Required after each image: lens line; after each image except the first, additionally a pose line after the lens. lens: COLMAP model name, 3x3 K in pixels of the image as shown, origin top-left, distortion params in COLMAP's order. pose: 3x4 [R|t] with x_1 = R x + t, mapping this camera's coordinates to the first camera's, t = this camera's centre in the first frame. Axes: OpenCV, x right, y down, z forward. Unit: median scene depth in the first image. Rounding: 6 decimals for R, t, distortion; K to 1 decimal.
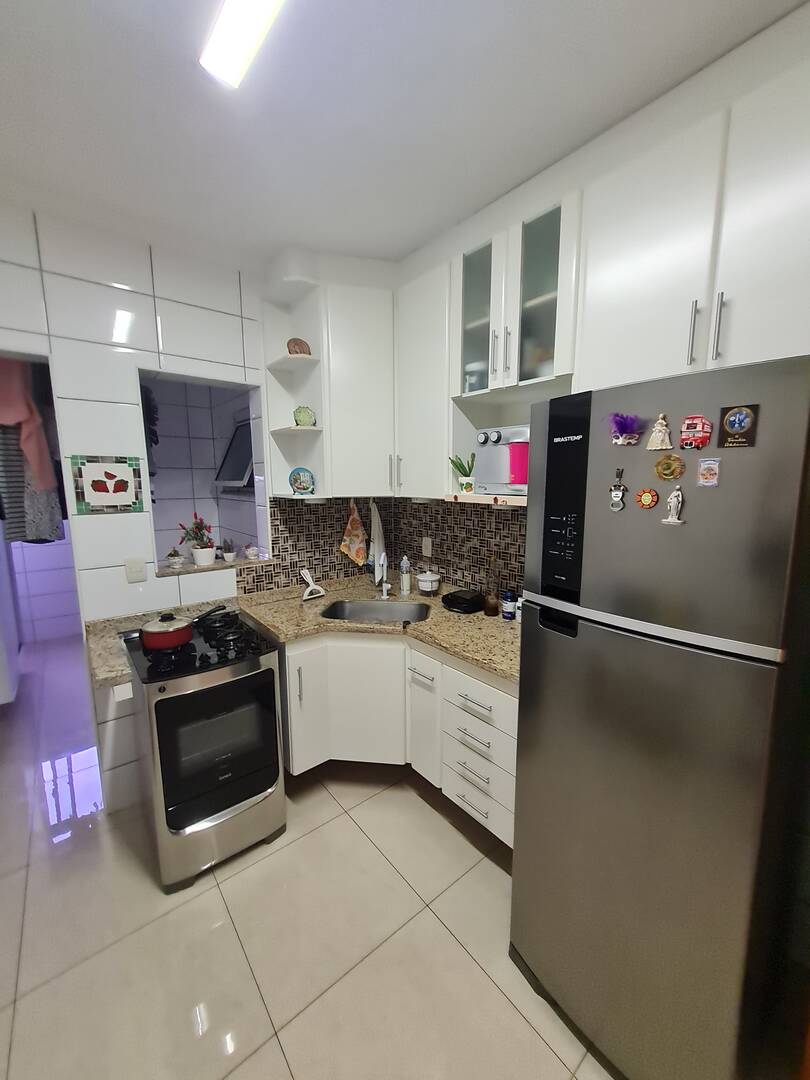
lens RADIAL K [[423.8, 0, 406.5], [0, 423.8, 542.0], [0, 0, 1]] dist [-0.000734, -0.000555]
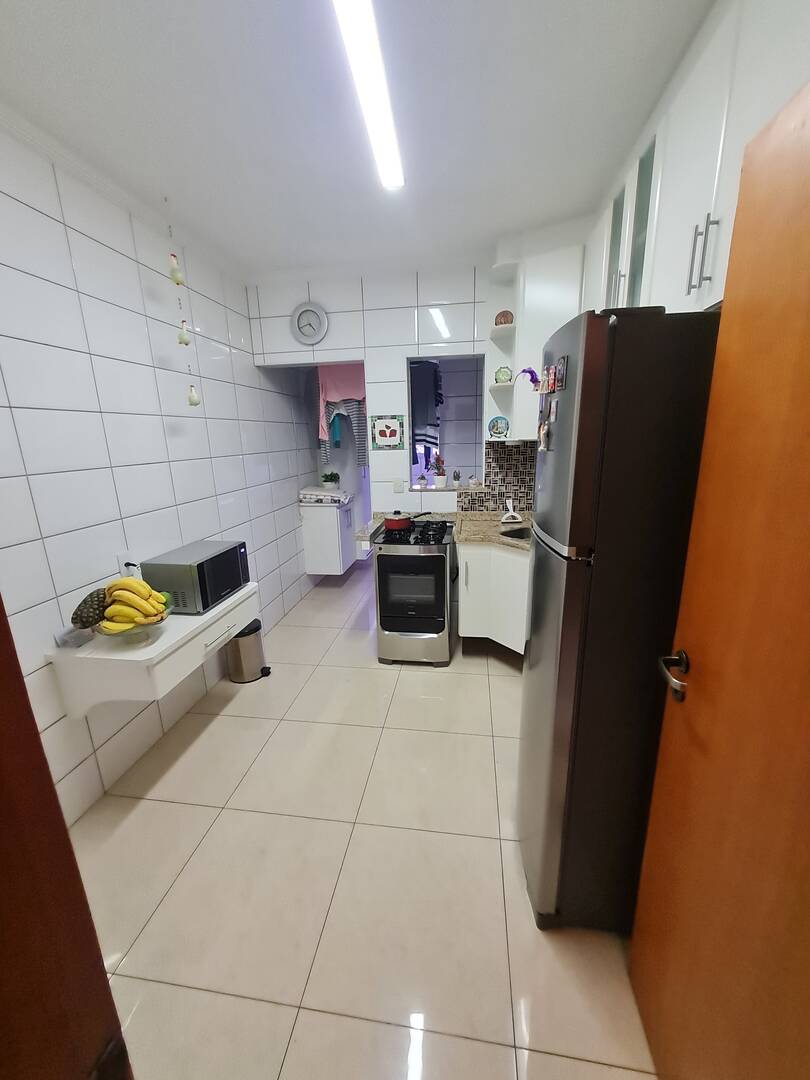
lens RADIAL K [[423.8, 0, 406.5], [0, 423.8, 542.0], [0, 0, 1]] dist [-0.000734, -0.000555]
pose [[0.674421, 0.166881, -0.719240, 0.566396], [-0.082884, 0.985077, 0.150842, 0.030041], [0.733680, -0.042117, 0.678189, -0.097158]]
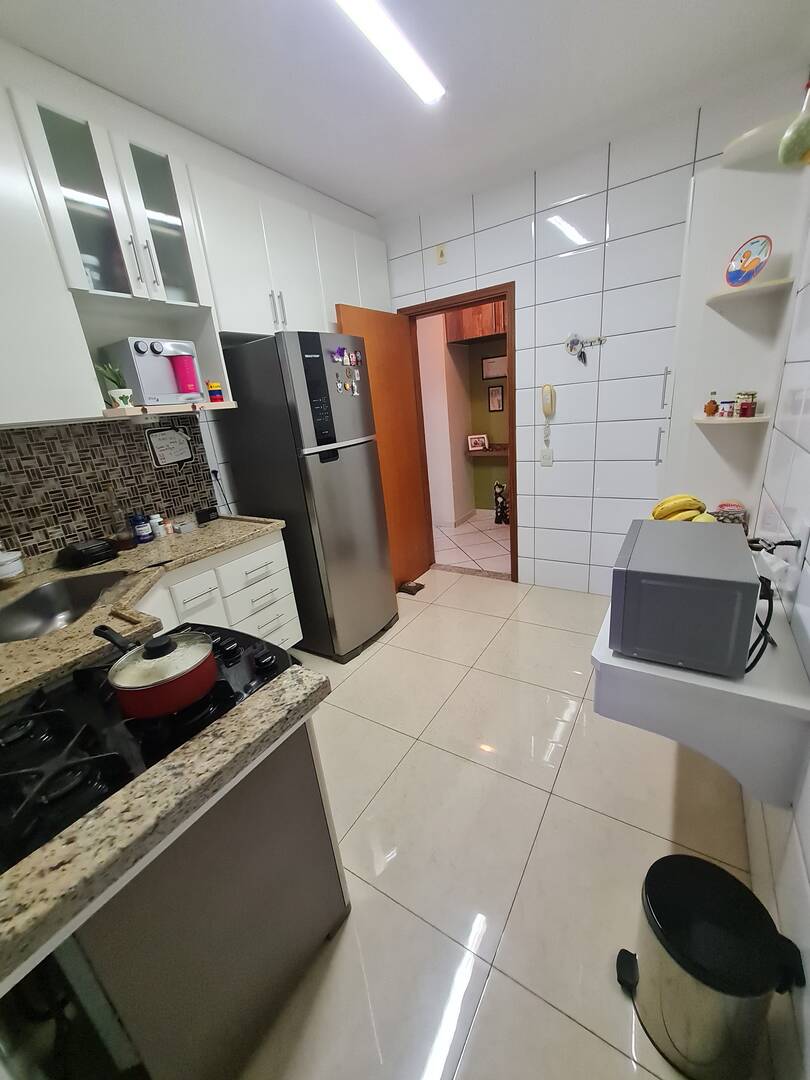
lens RADIAL K [[423.8, 0, 406.5], [0, 423.8, 542.0], [0, 0, 1]] dist [-0.000734, -0.000555]
pose [[-0.313560, -0.274110, 0.909145, -0.873117], [0.231370, 0.906519, 0.353116, -0.031267], [-0.920950, 0.321072, -0.220827, 0.665321]]
